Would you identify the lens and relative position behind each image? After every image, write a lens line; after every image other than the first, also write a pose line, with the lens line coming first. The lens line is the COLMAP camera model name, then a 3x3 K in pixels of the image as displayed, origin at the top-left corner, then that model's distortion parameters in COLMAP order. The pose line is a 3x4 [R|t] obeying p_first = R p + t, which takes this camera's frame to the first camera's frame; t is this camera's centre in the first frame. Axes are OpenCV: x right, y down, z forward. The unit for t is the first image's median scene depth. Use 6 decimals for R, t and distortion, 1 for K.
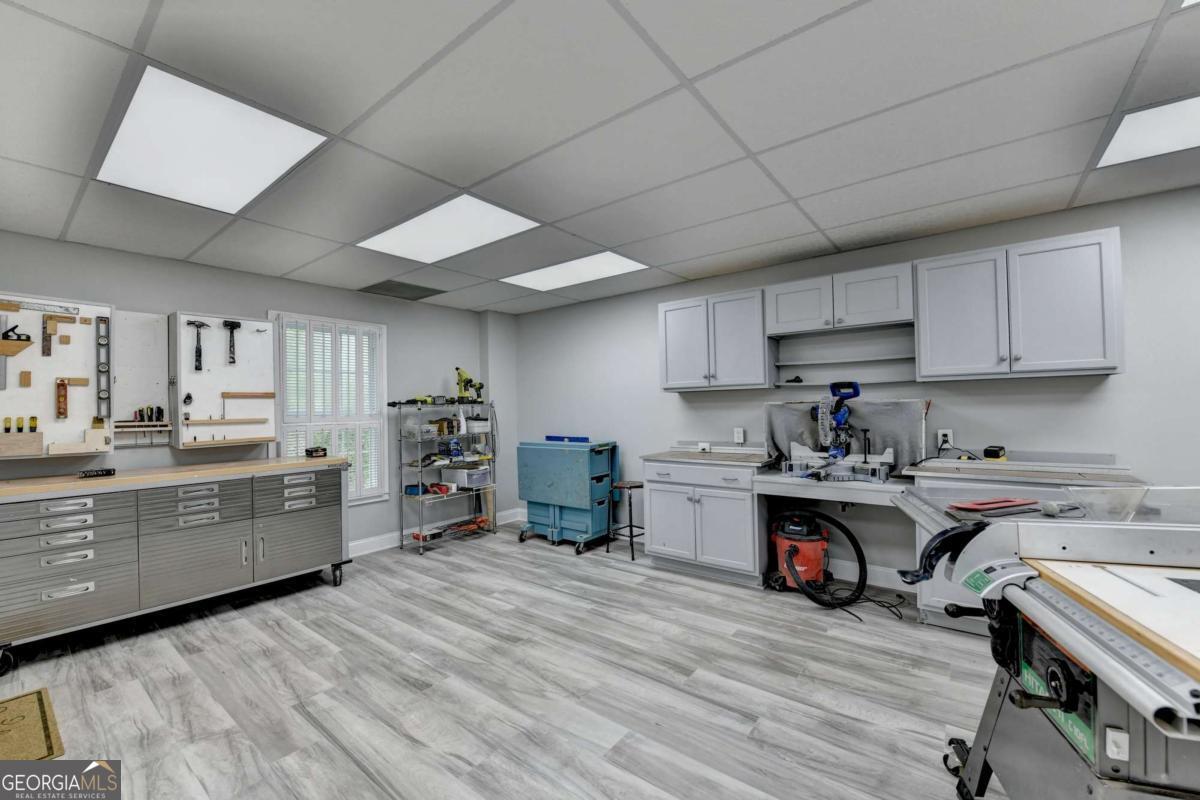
lens RADIAL K [[480.1, 0, 588.9], [0, 480.1, 403.0], [0, 0, 1]] dist [-0.017519, -0.000657]
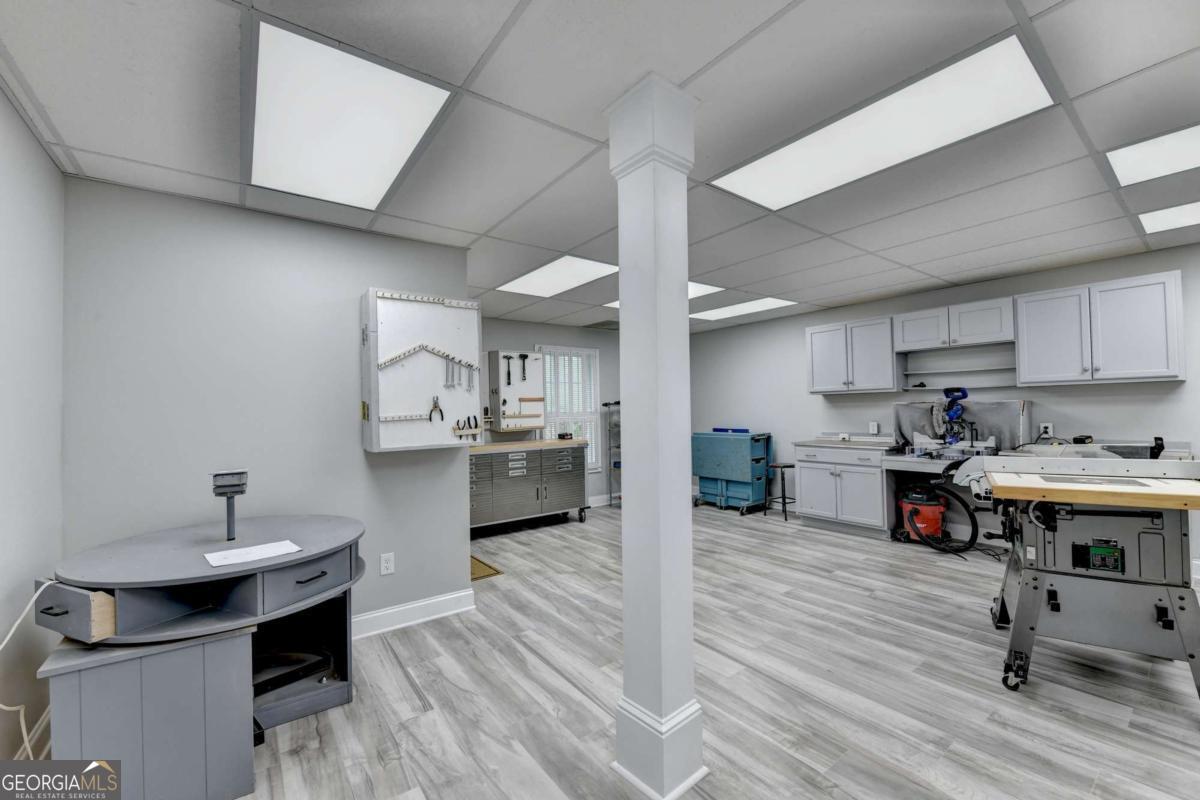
lens RADIAL K [[480.1, 0, 588.9], [0, 480.1, 403.0], [0, 0, 1]] dist [-0.017519, -0.000657]
pose [[0.964072, -0.004122, -0.265608, -0.101922], [0.004626, 0.999988, 0.001272, -0.005843], [0.265599, -0.002455, 0.964080, -0.532813]]
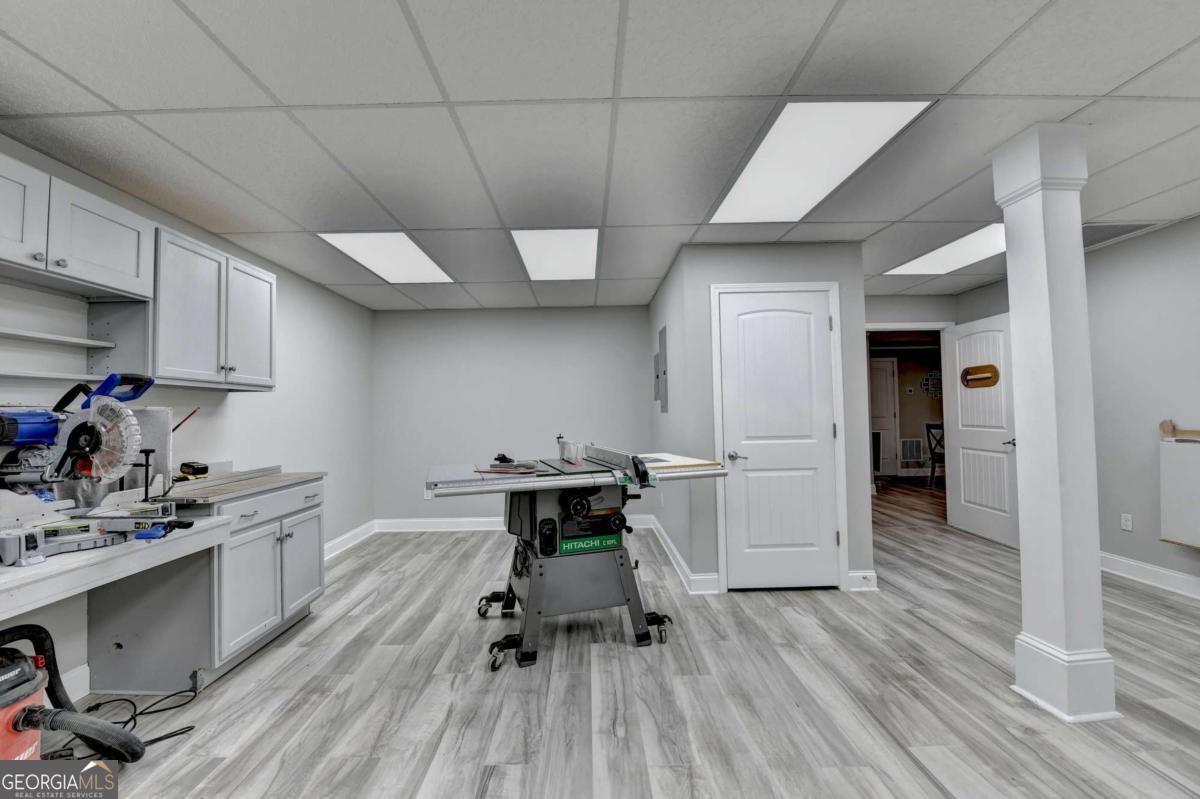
lens RADIAL K [[480.1, 0, 588.9], [0, 480.1, 402.5], [0, 0, 1]] dist [-0.017519, -0.000657]
pose [[-0.620461, 0.047068, 0.782823, -0.275210], [0.019389, 0.998813, -0.044687, 0.028071], [-0.783997, -0.012549, -0.620637, 0.832142]]
